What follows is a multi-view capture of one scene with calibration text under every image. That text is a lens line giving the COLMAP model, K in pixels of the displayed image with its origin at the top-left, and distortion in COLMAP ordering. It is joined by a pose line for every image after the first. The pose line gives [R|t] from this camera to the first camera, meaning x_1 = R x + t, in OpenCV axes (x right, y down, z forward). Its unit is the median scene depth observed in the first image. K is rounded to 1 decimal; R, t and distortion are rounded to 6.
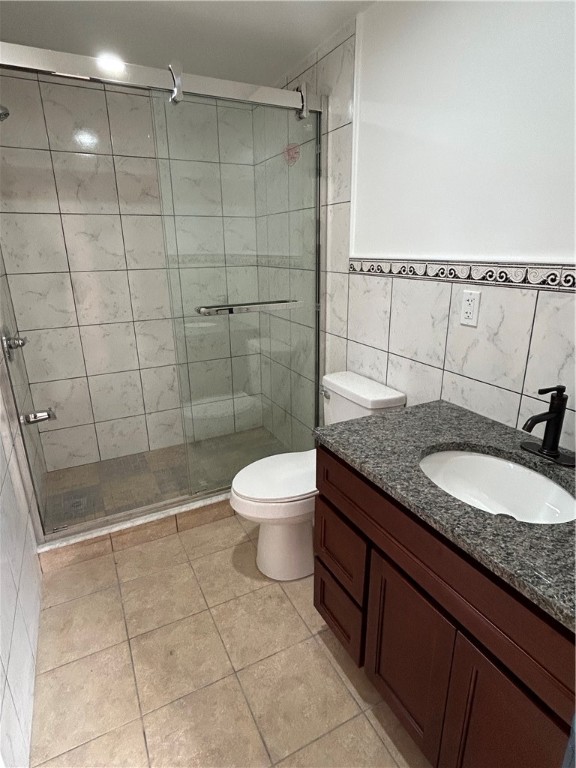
lens RADIAL K [[427.3, 0, 292.1], [0, 427.3, 388.3], [0, 0, 1]] dist [-0.007133, 0.004764]
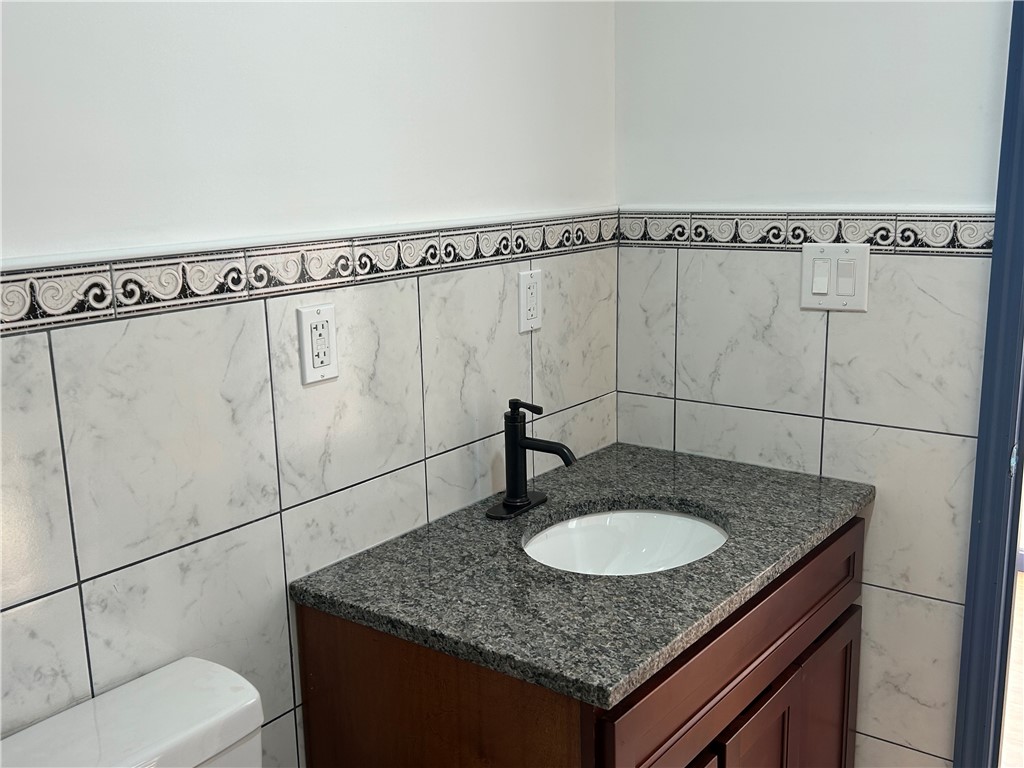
lens RADIAL K [[1049.5, 0, 518.1], [0, 1049.5, 403.8], [0, 0, 1]] dist [0.071875, 0.000000]
pose [[-0.441108, -0.182142, 0.878776, -0.508002], [0.308637, 0.888675, 0.339116, -0.344041], [-0.842714, 0.420810, -0.335786, 0.954491]]
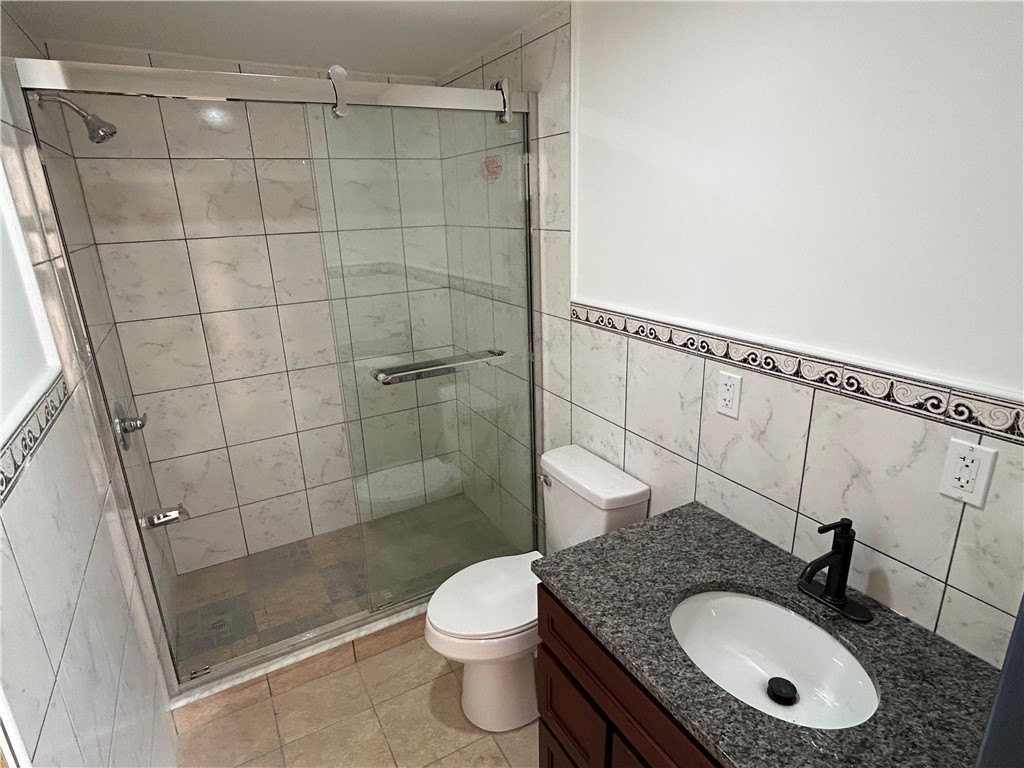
lens RADIAL K [[569.7, 0, 510.9], [0, 569.7, 390.5], [0, 0, 1]] dist [-0.007133, 0.004764]
pose [[0.999240, -0.030056, 0.024832, -0.004238], [0.030125, 0.999543, -0.002389, -0.160100], [-0.024749, 0.003135, 0.999689, -0.021024]]
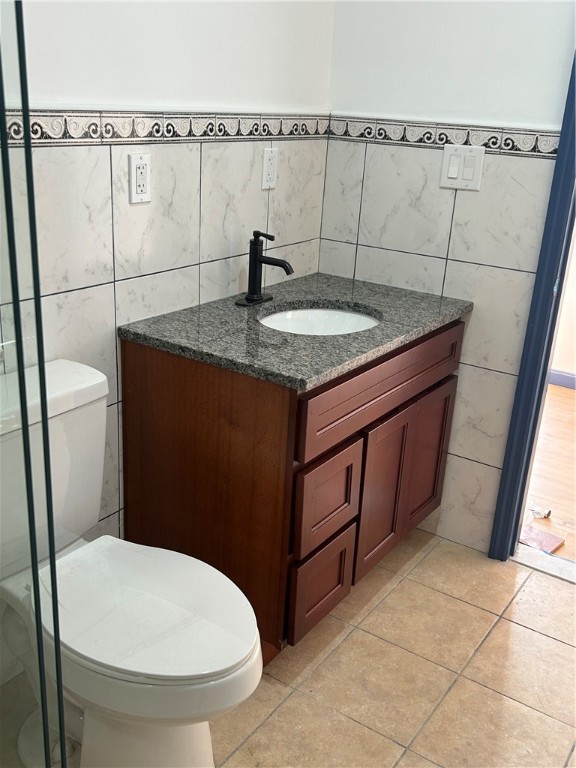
lens RADIAL K [[787.1, 0, 292.6], [0, 787.1, 397.4], [0, 0, 1]] dist [0.071875, 0.000000]
pose [[-0.483966, -0.331535, 0.809853, -0.711537], [0.228482, 0.845480, 0.482660, -0.361770], [-0.844733, 0.418627, -0.333434, 1.082024]]
